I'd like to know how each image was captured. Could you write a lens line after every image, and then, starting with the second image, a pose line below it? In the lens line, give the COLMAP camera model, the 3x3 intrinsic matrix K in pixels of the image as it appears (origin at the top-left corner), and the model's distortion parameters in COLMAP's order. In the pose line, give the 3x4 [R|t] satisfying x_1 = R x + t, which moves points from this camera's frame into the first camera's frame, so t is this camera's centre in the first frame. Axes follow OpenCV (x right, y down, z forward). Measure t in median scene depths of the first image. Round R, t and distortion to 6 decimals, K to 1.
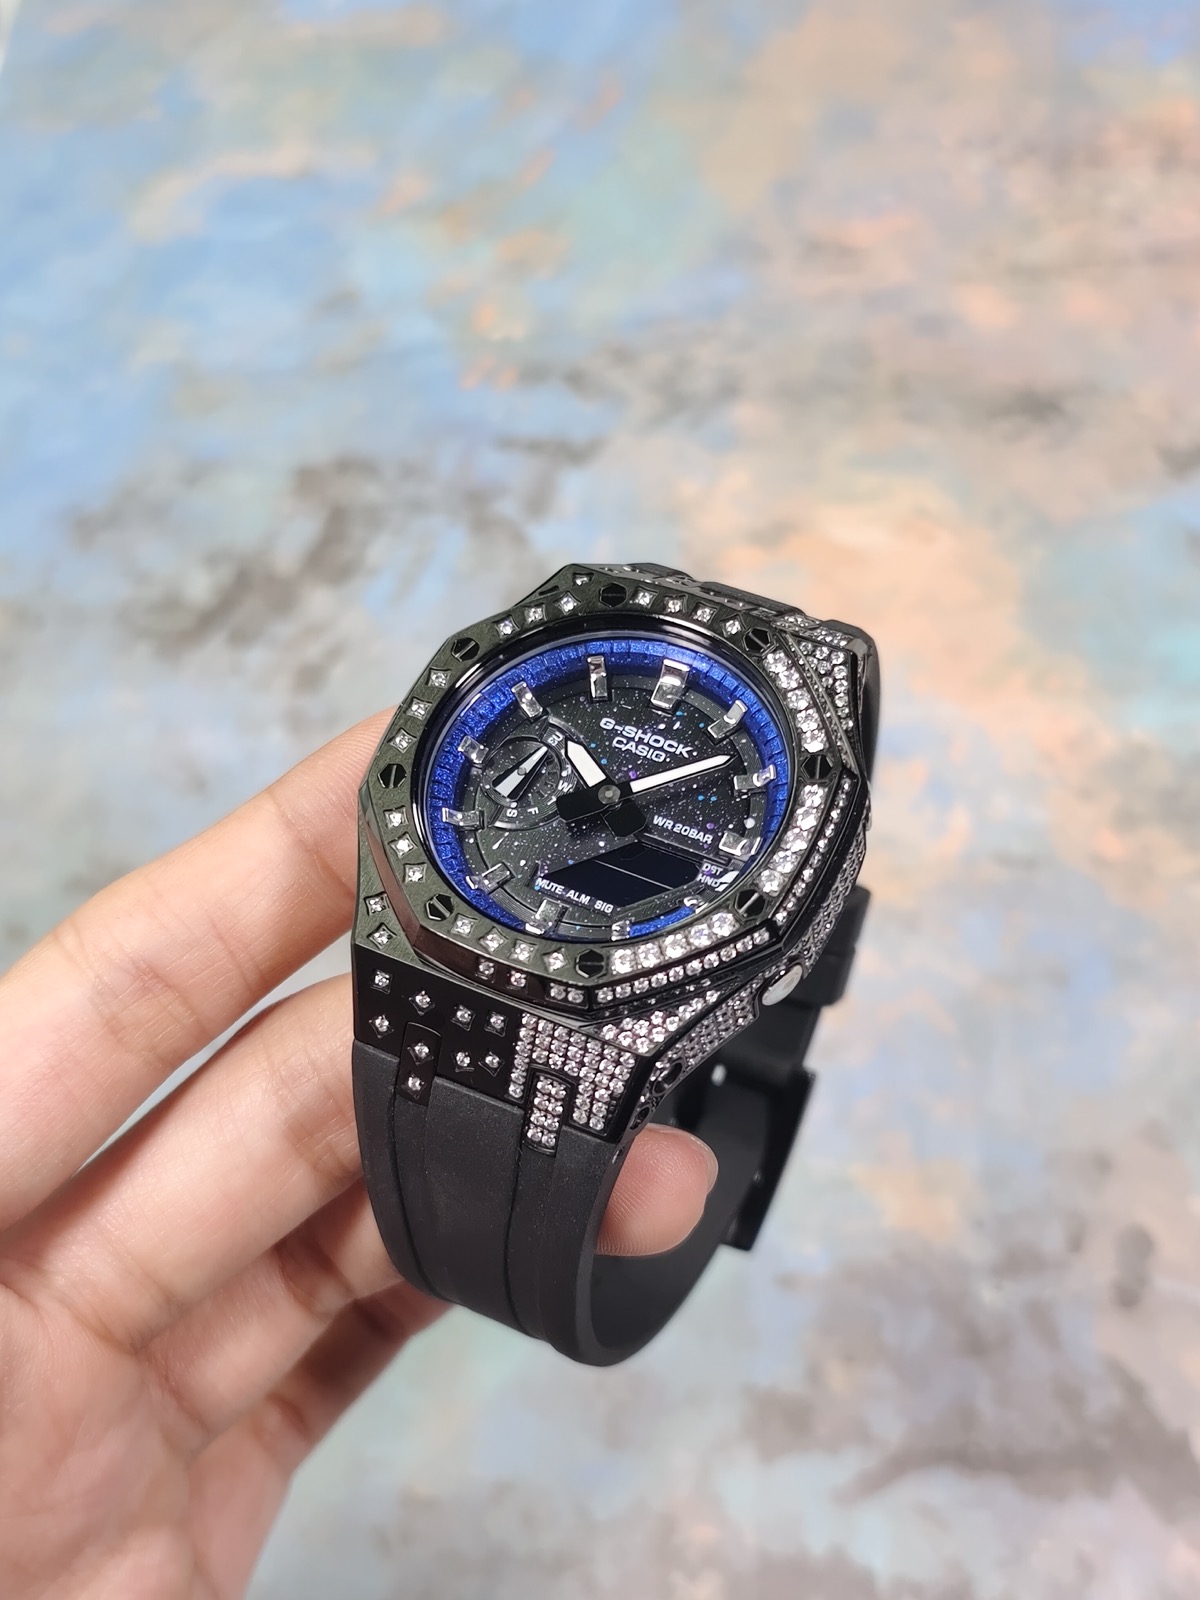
lens RADIAL K [[2925.3, 0, 600.0], [0, 2925.3, 800.0], [0, 0, 1]] dist [-0.870737, 0.012013]
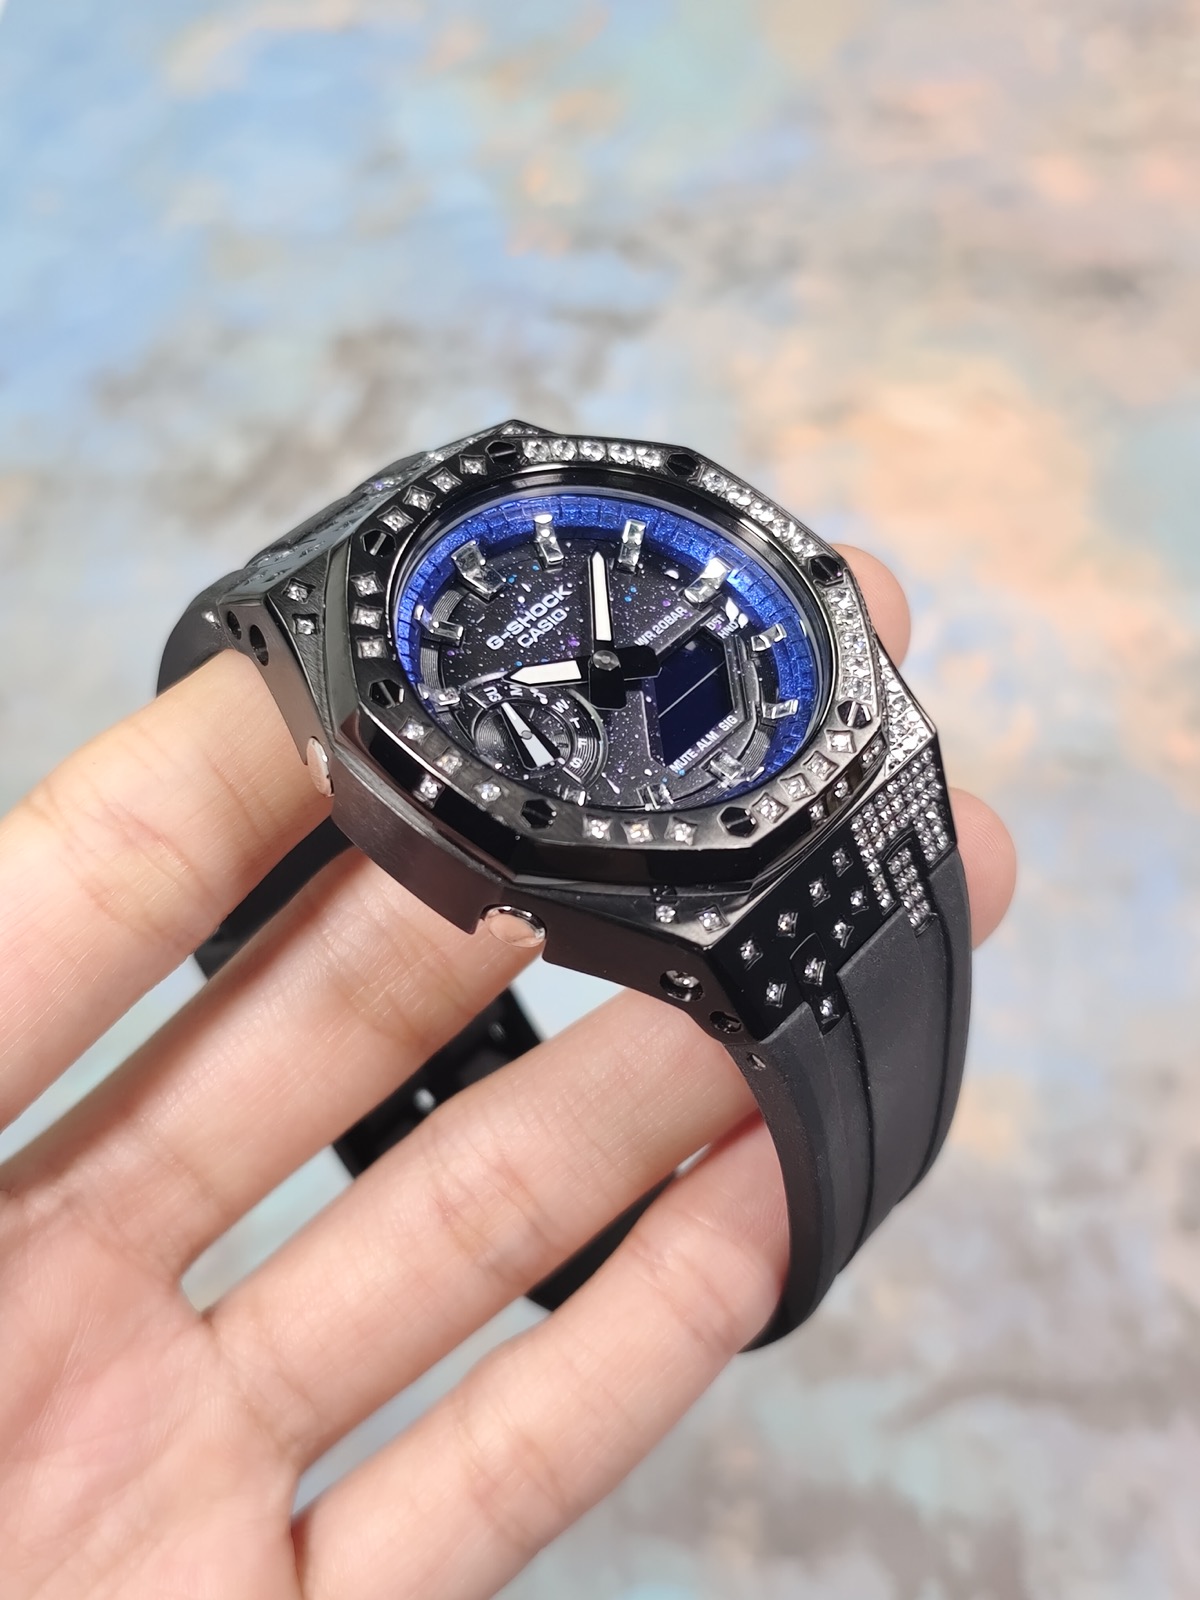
lens RADIAL K [[2925.3, 0, 600.0], [0, 2925.3, 800.0], [0, 0, 1]] dist [-0.870737, 0.012013]
pose [[0.208076, -0.665237, 0.717052, -0.639361], [0.705322, 0.609958, 0.361209, -0.287859], [-0.677661, 0.430594, 0.596124, 0.515452]]
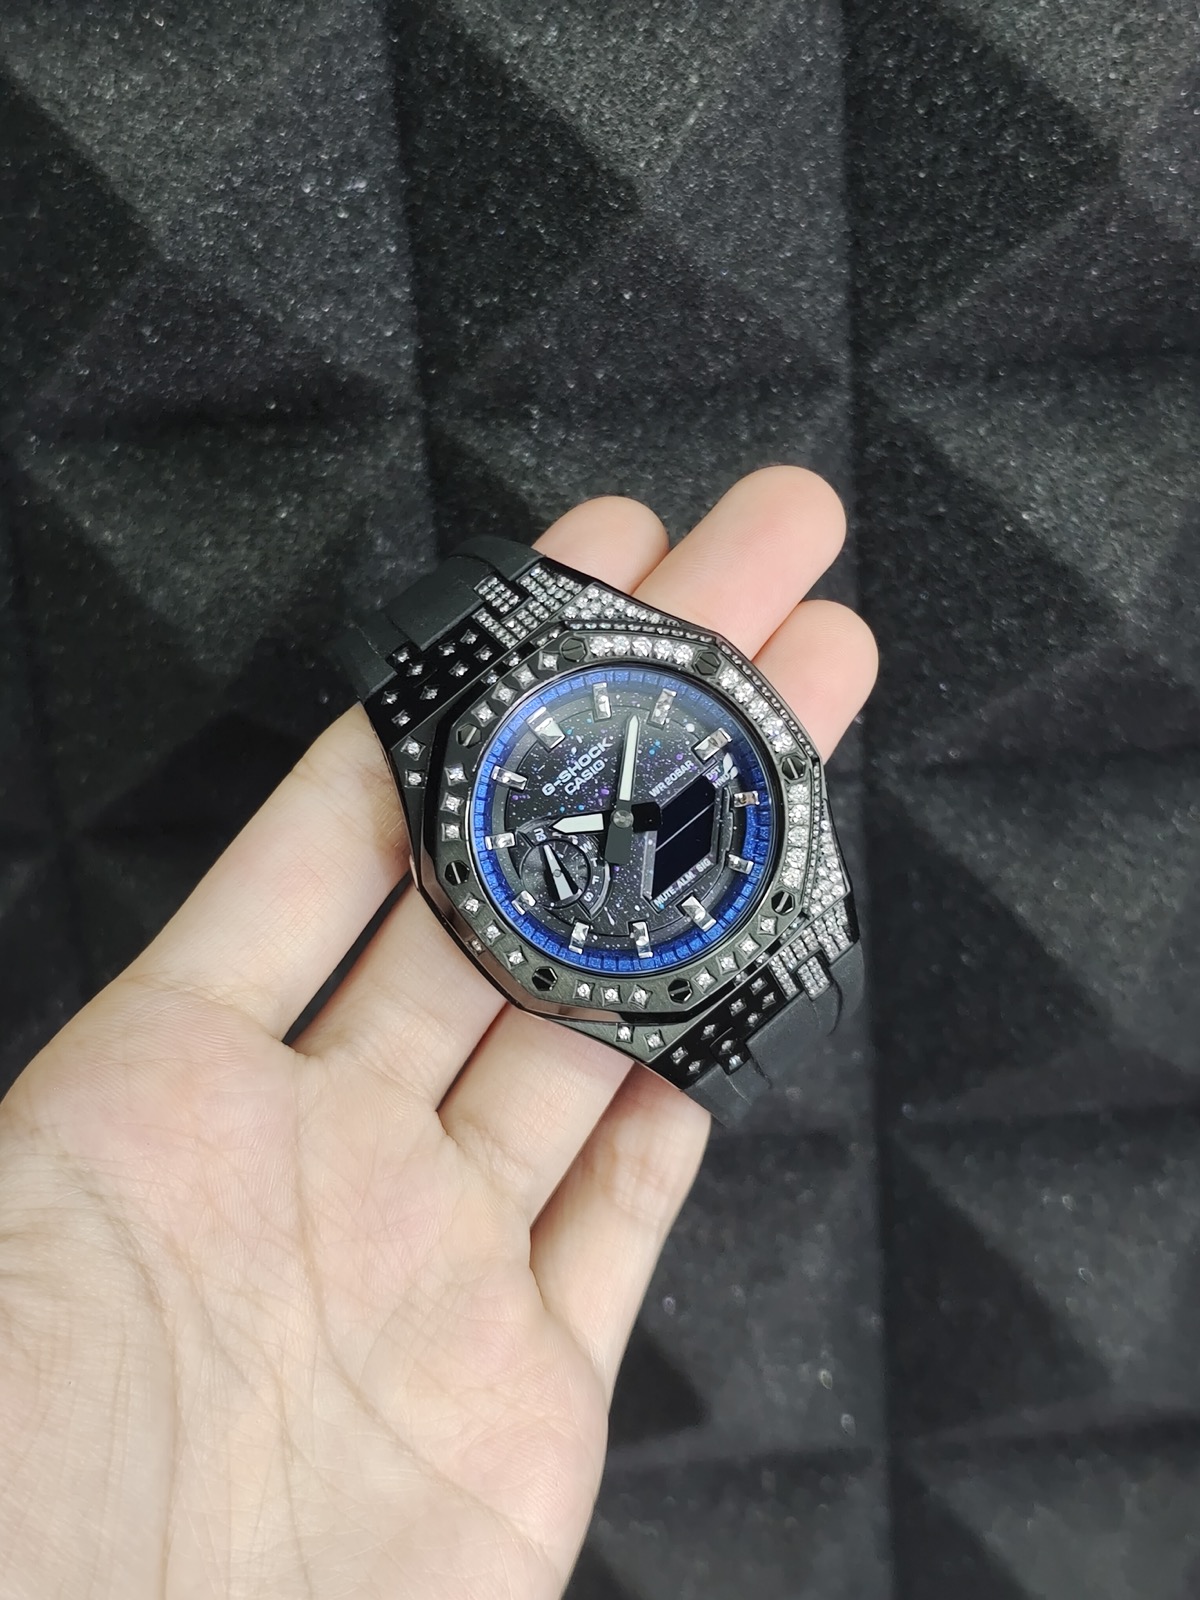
lens RADIAL K [[2925.3, 0, 600.0], [0, 2925.3, 800.0], [0, 0, 1]] dist [-0.870737, 0.012013]
pose [[0.385649, -0.893732, 0.229166, -0.272463], [0.676936, 0.442850, 0.587913, -0.727329], [-0.626923, -0.071597, 0.775784, 0.070081]]
